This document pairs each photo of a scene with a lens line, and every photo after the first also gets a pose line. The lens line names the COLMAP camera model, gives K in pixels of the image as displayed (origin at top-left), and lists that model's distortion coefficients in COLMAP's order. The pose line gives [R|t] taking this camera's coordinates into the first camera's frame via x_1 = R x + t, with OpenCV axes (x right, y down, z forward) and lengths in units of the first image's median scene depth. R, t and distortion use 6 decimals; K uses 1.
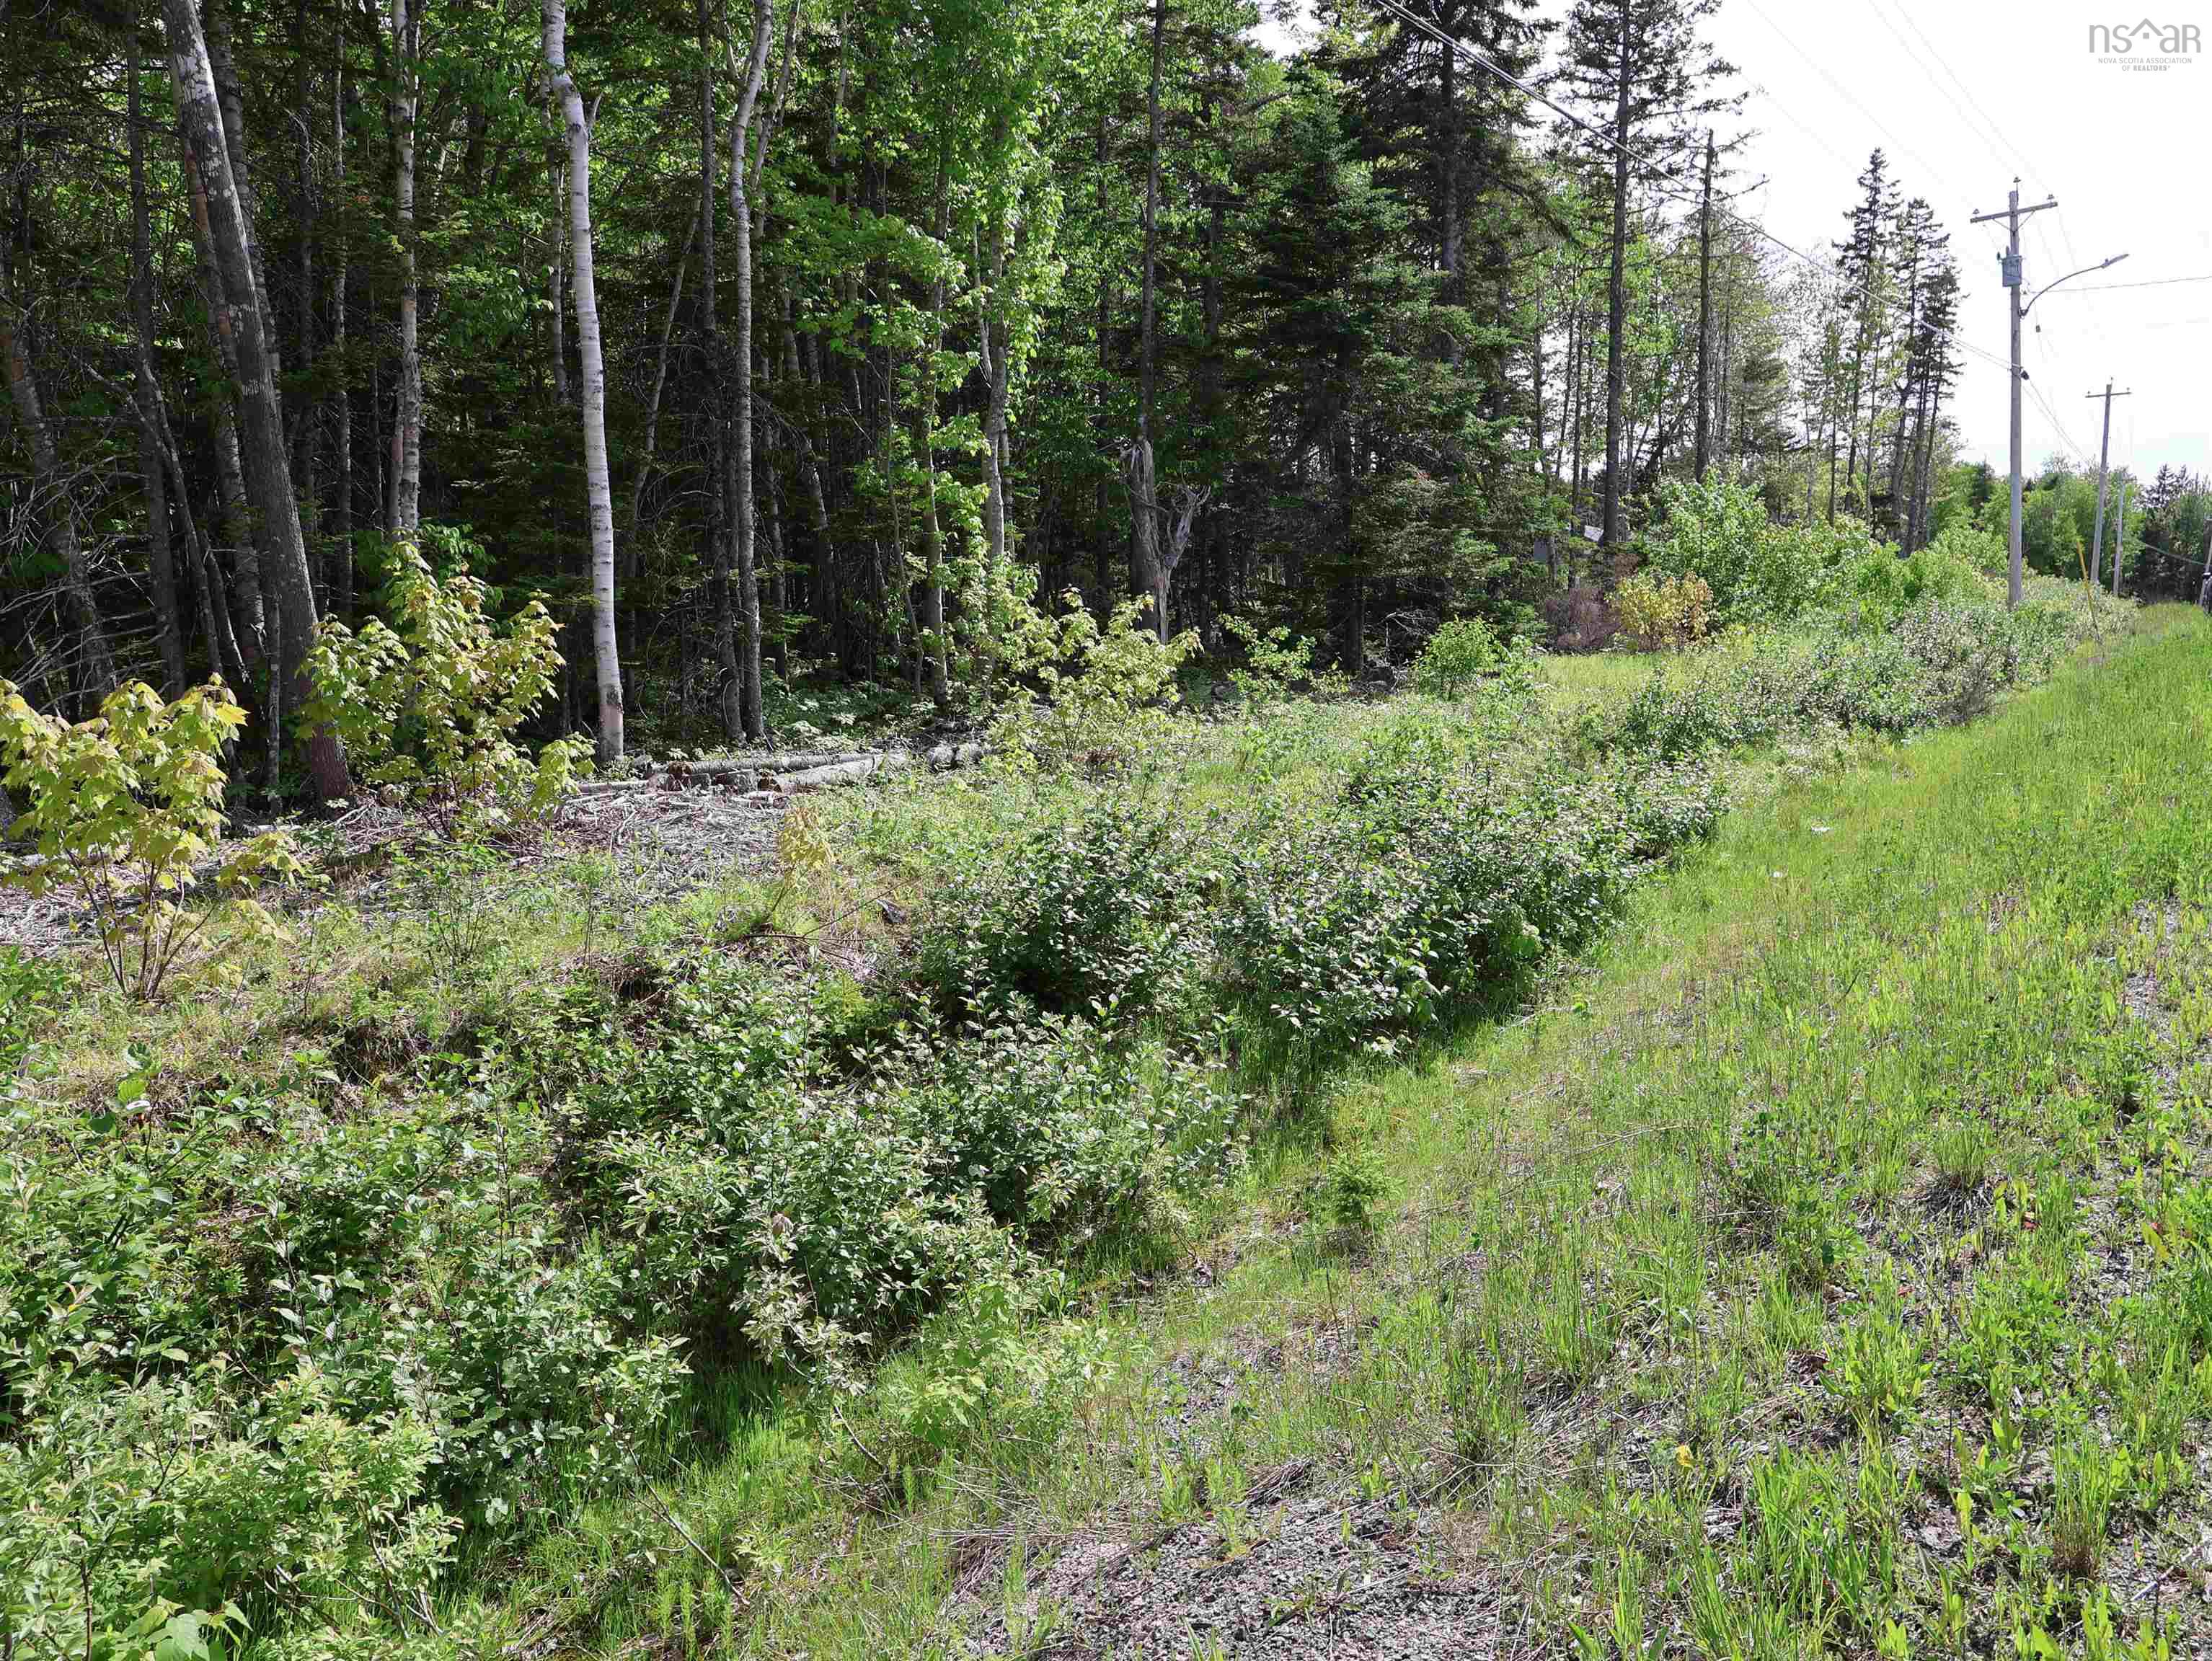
lens RADIAL K [[1645.3, 0, 1108.9], [0, 1645.3, 780.8], [0, 0, 1]] dist [-0.013194, -0.000493]
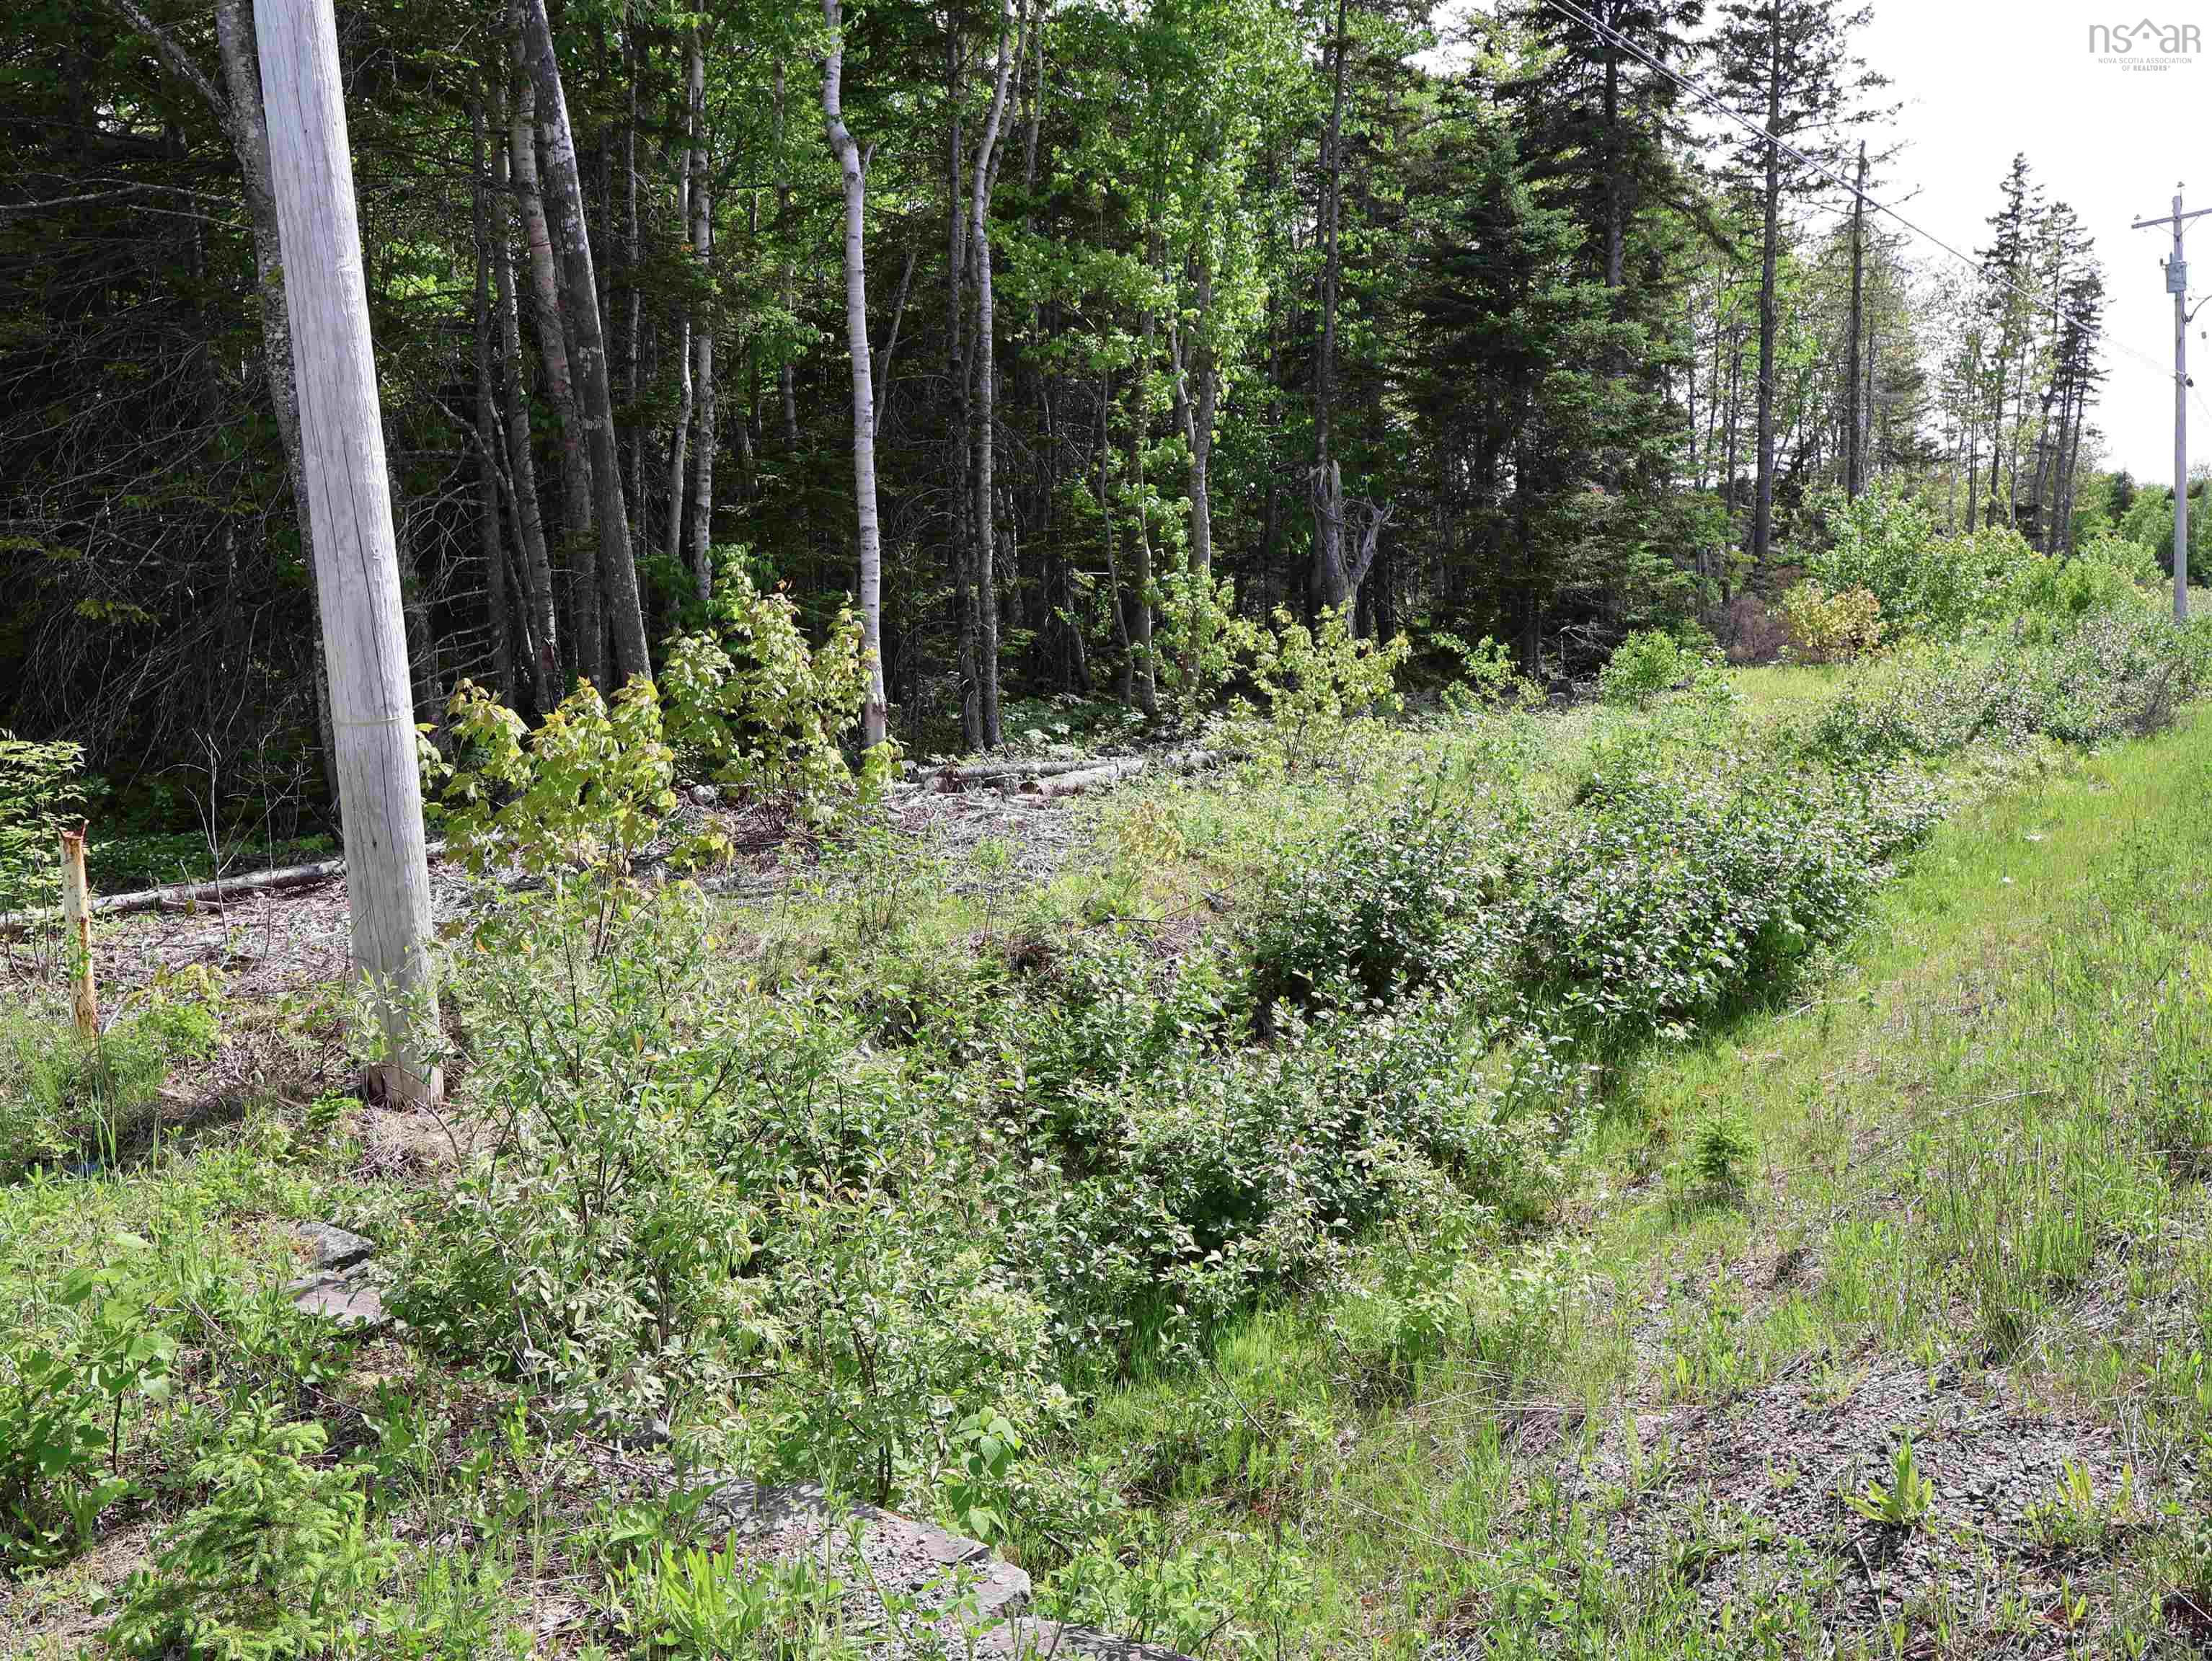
lens RADIAL K [[1649.9, 0, 1097.1], [0, 1649.9, 771.6], [0, 0, 1]] dist [-0.014020, -0.001588]
pose [[0.997803, 0.002692, -0.066195, -0.042753], [-0.003689, 0.999882, -0.014941, 0.003338], [0.066147, 0.015152, 0.997695, -0.027699]]
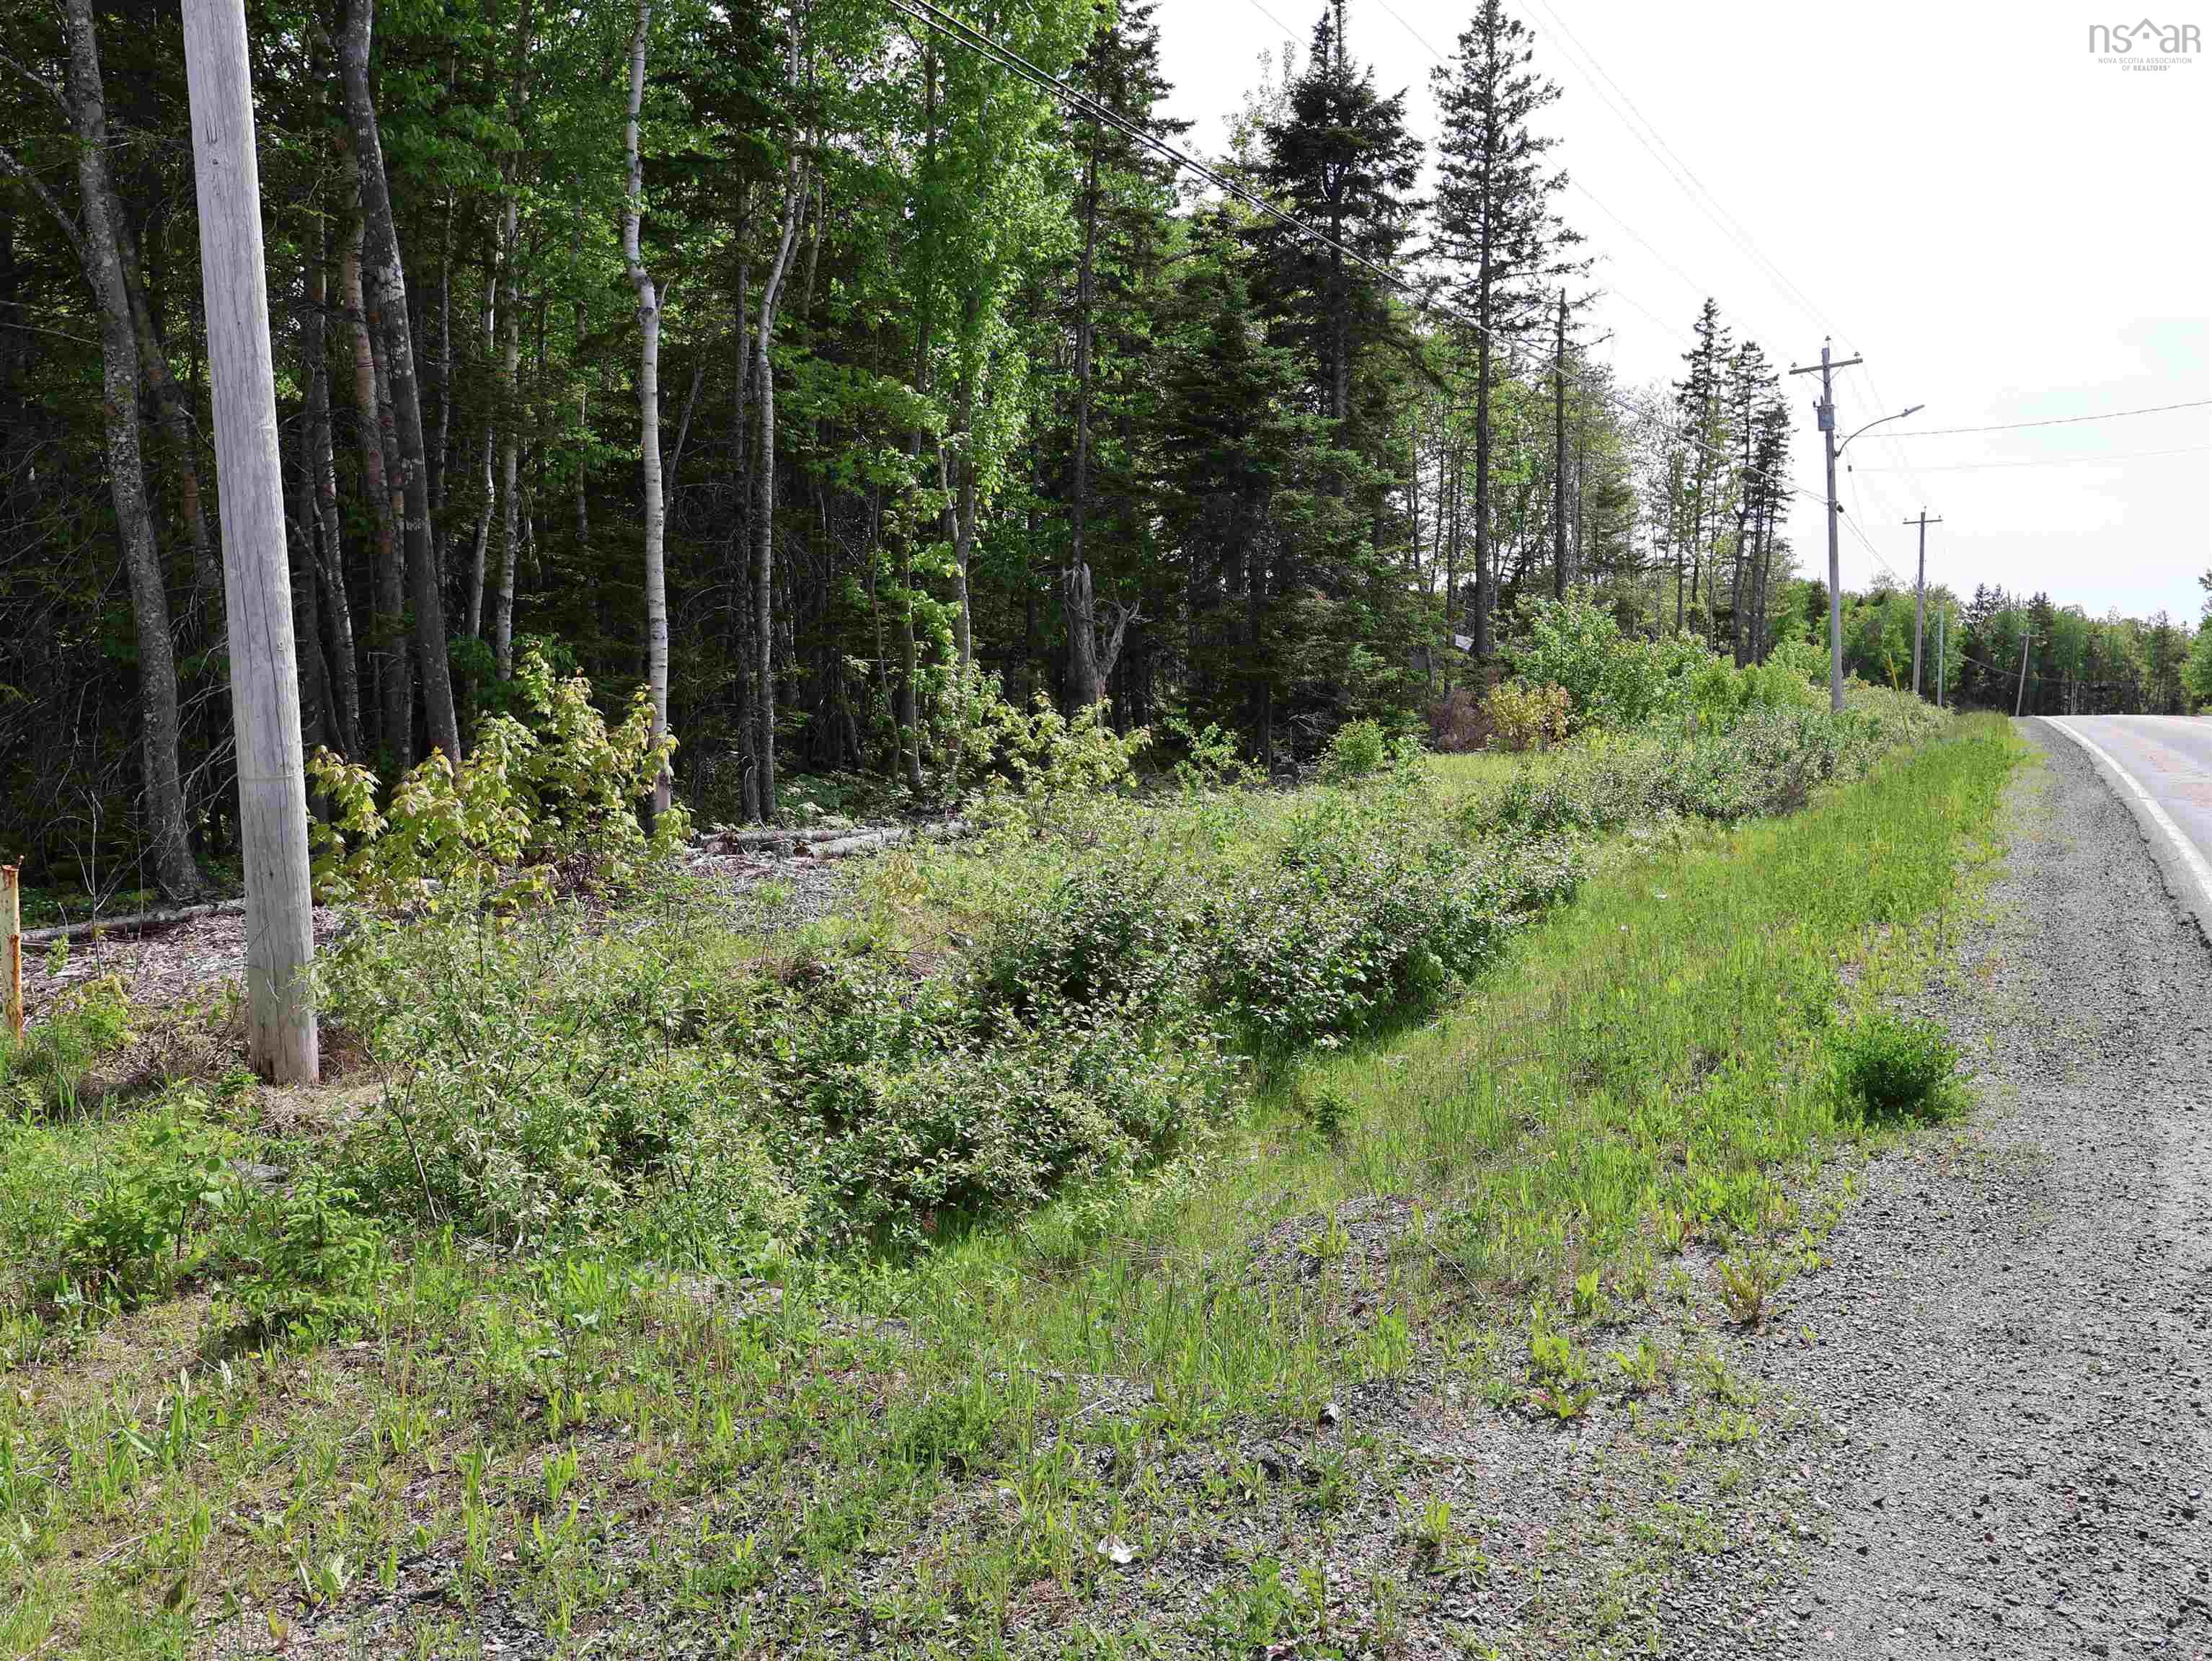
lens RADIAL K [[1650.6, 0, 1124.9], [0, 1650.6, 747.2], [0, 0, 1]] dist [-0.019275, -0.000593]
pose [[0.996428, 0.007015, 0.084158, -0.034371], [-0.000134, 0.996674, -0.081491, 0.010792], [-0.084450, 0.081189, 0.993115, -0.099376]]
